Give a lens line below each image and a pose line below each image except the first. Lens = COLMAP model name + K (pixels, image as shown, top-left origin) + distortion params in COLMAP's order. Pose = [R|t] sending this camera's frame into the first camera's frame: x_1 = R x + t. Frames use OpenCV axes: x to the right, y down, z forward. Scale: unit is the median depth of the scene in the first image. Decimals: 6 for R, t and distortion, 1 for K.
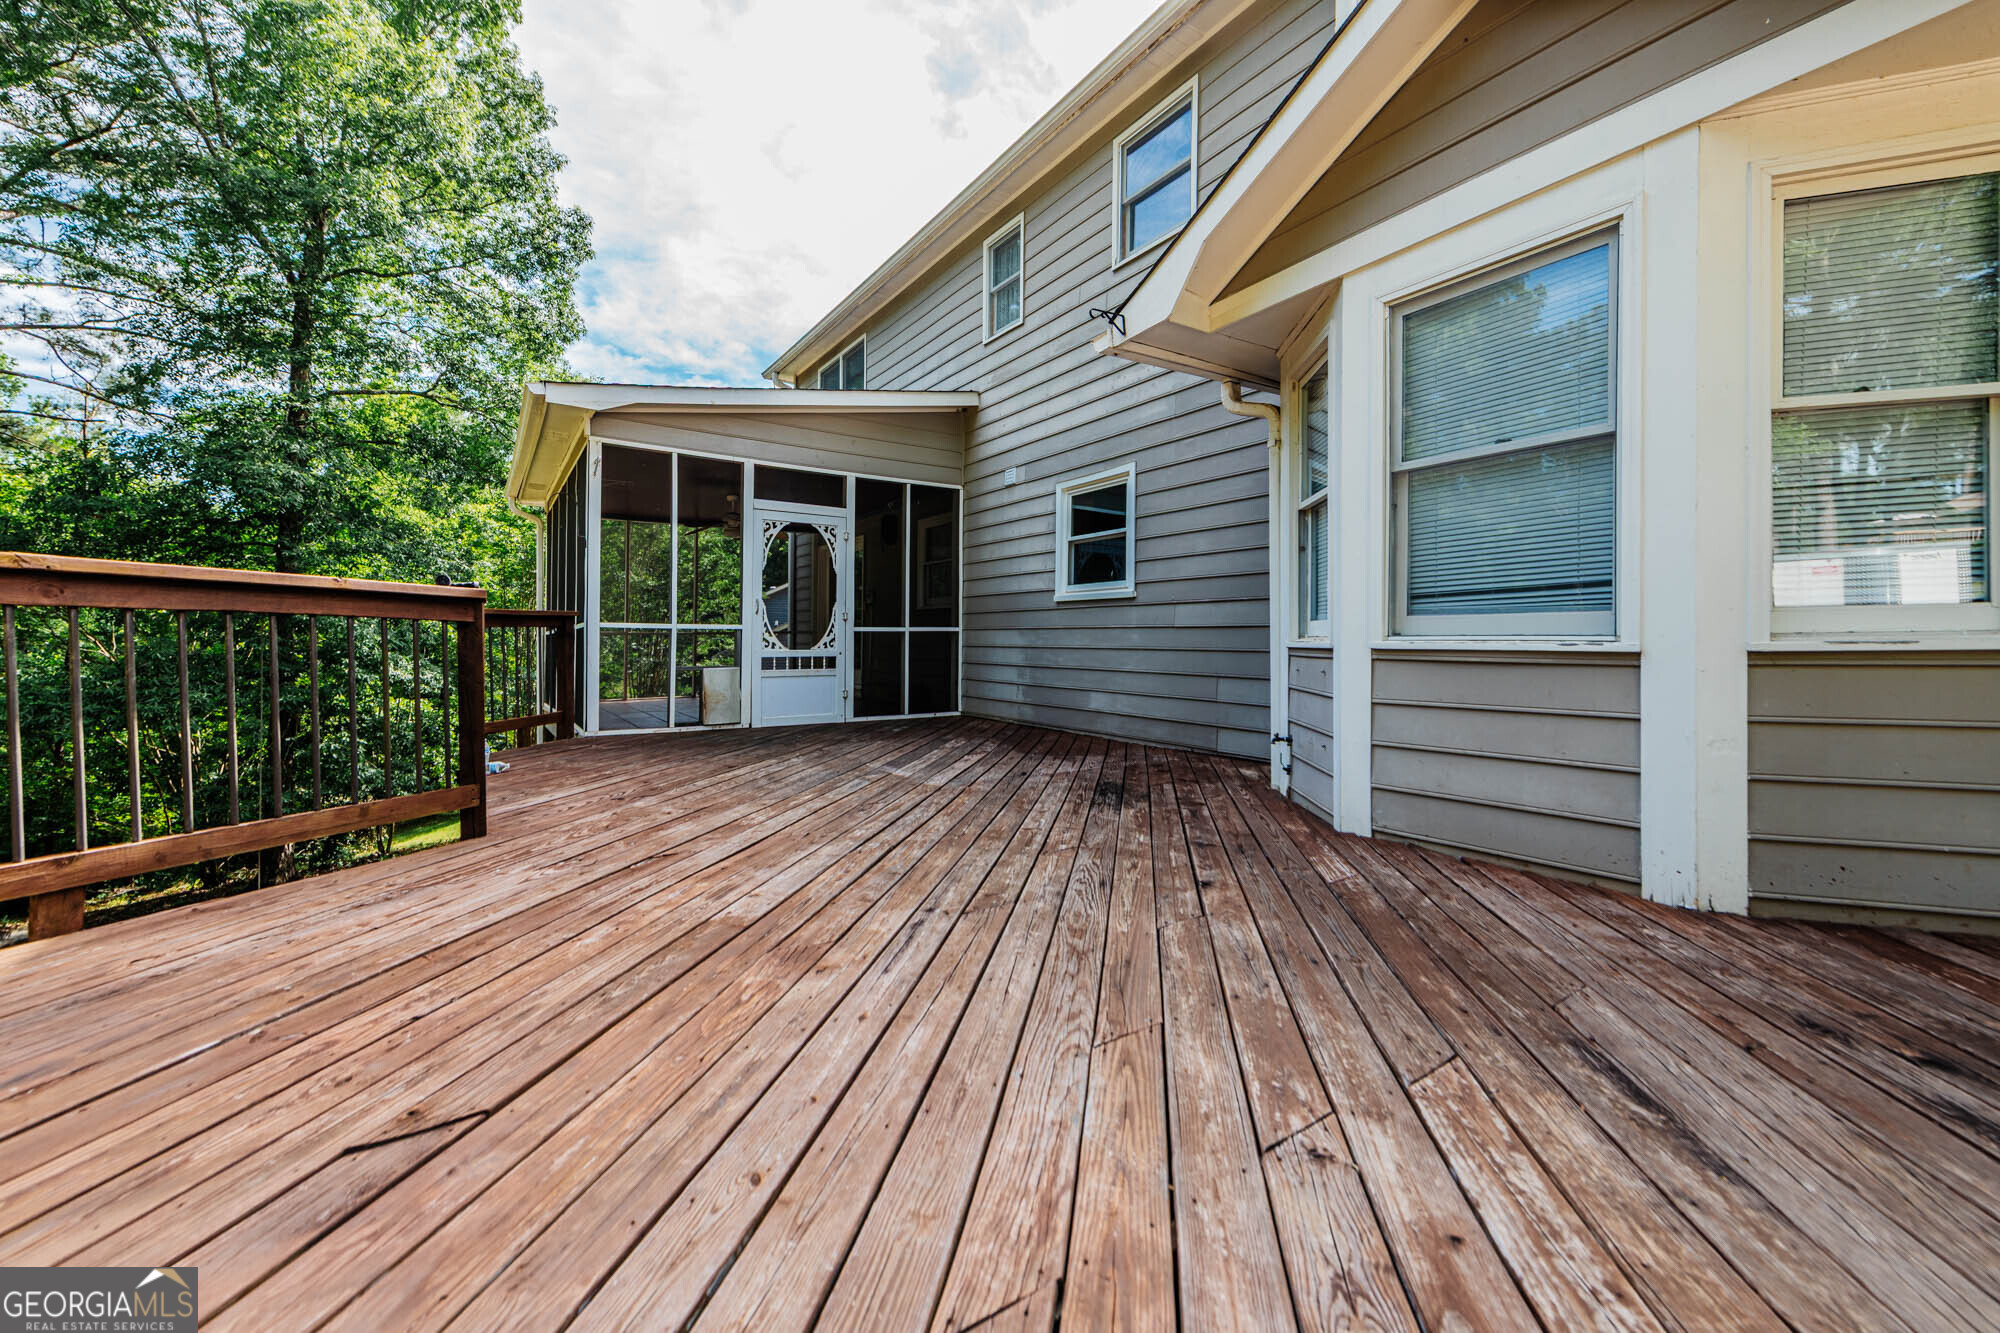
lens RADIAL K [[793.0, 0, 991.6], [0, 793.0, 638.7], [0, 0, 1]] dist [0.013173, -0.000193]
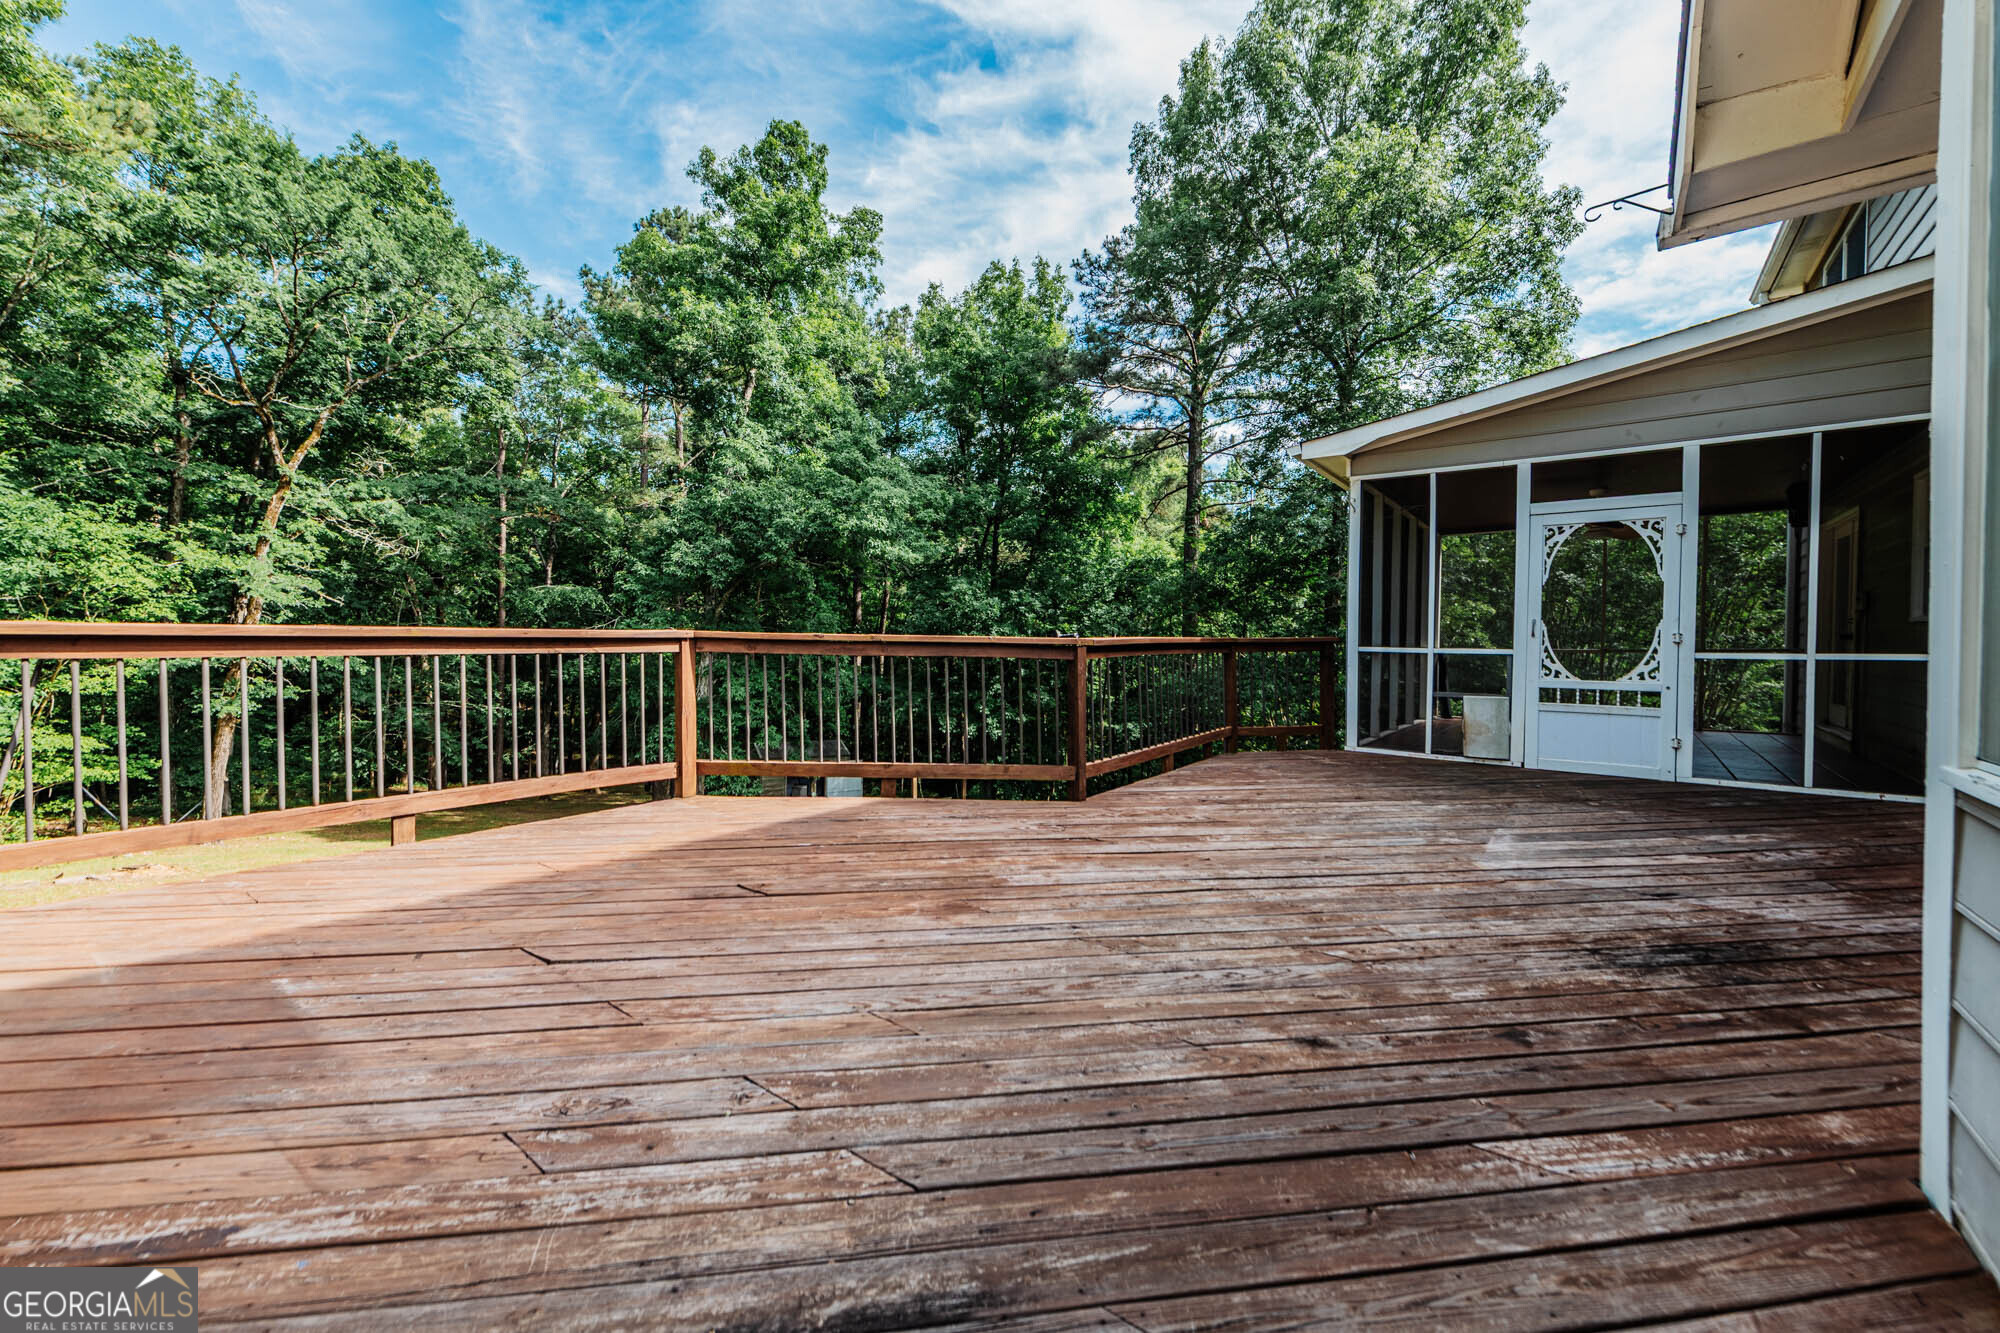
lens RADIAL K [[787.5, 0, 1007.5], [0, 787.5, 651.9], [0, 0, 1]] dist [0.016097, -0.000057]
pose [[0.317126, 0.019051, -0.948192, 0.336438], [-0.001828, 0.999809, 0.019476, -0.030222], [0.948382, -0.004443, 0.317100, 0.181452]]
